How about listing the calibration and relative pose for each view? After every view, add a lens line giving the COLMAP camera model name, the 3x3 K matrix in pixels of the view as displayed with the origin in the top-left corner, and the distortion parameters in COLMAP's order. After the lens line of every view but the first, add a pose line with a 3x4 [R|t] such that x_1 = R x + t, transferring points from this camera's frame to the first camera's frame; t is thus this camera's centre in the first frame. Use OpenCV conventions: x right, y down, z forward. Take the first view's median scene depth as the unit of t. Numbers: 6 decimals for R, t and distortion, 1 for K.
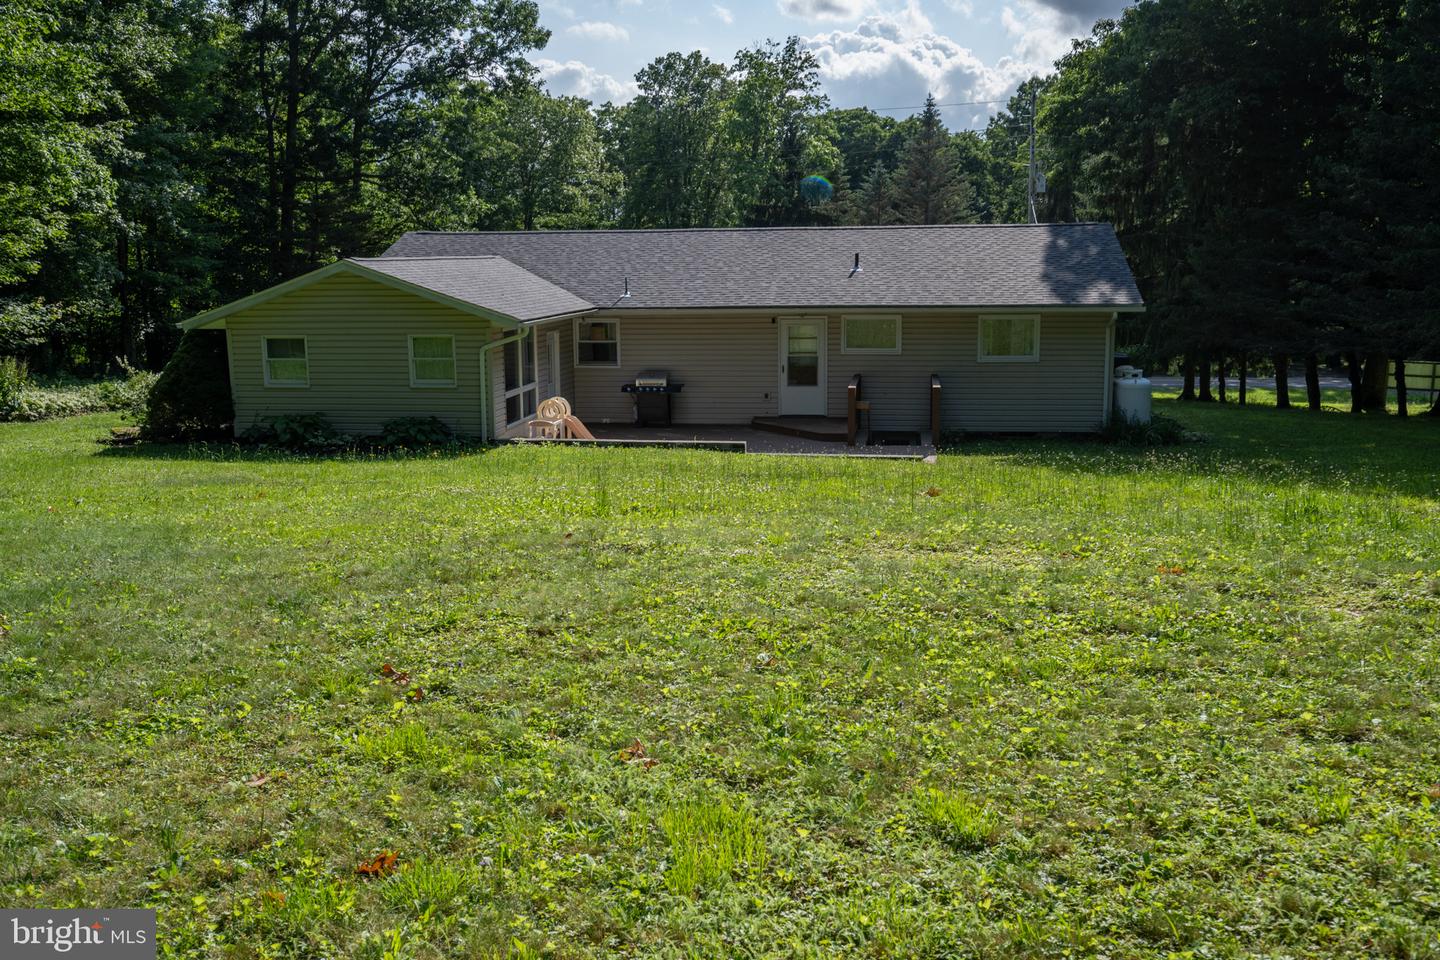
lens RADIAL K [[1255.3, 0, 720.5], [0, 1255.3, 479.6], [0, 0, 1]] dist [-0.040048, -0.003446]
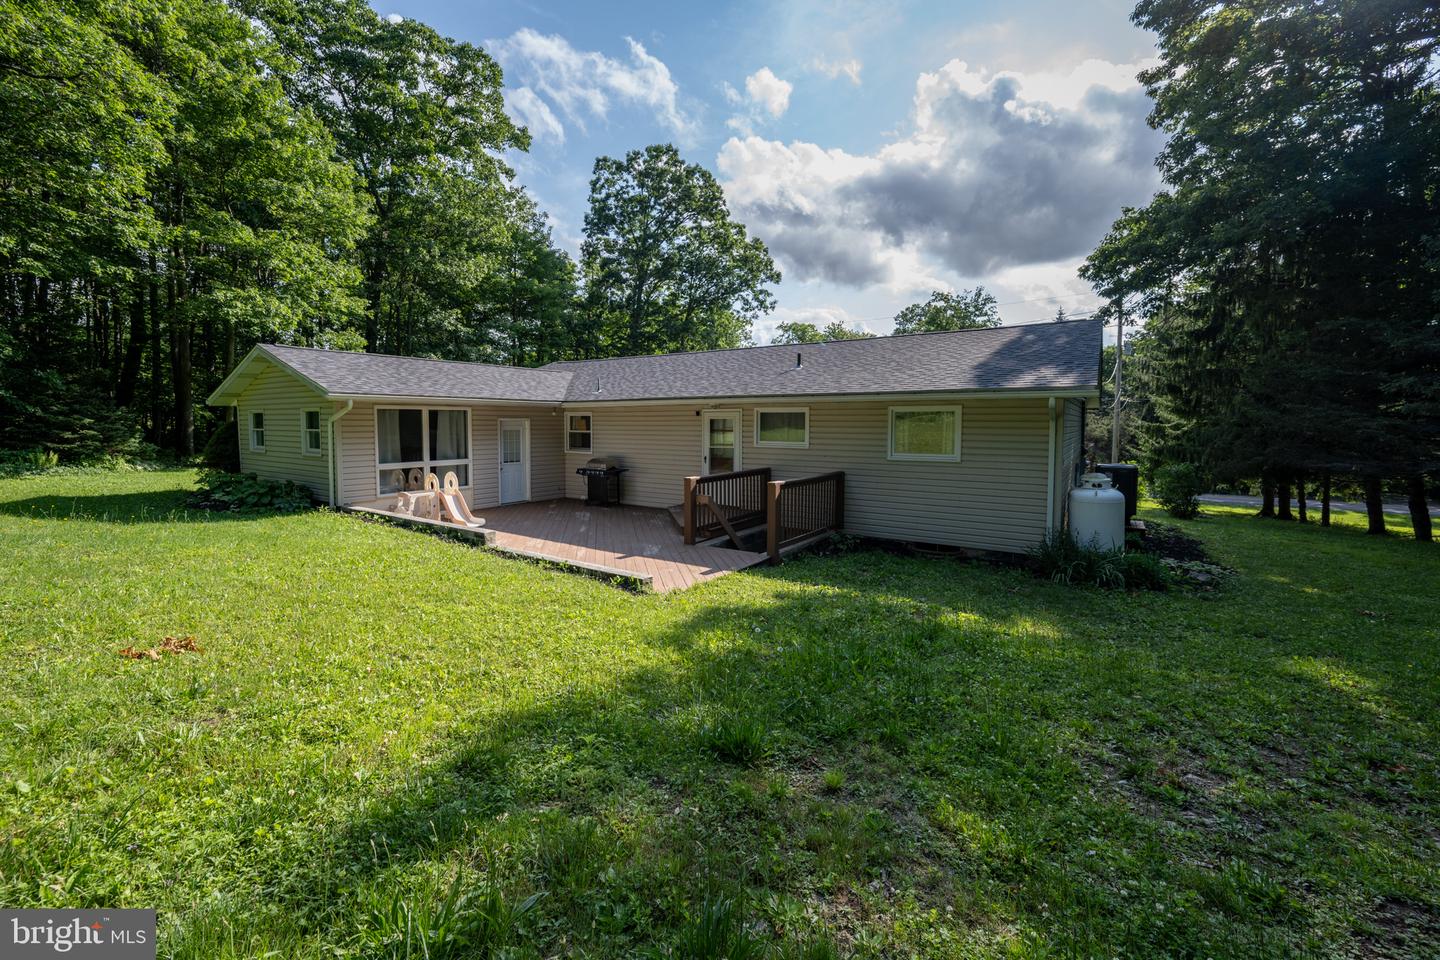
lens RADIAL K [[580.0, 0, 706.5], [0, 580.0, 457.4], [0, 0, 1]] dist [-0.001944, -0.000068]
pose [[0.903498, 0.039307, -0.426787, 0.137944], [-0.087144, 0.991833, -0.093133, -0.023468], [0.419640, 0.121338, 0.899544, 0.297938]]
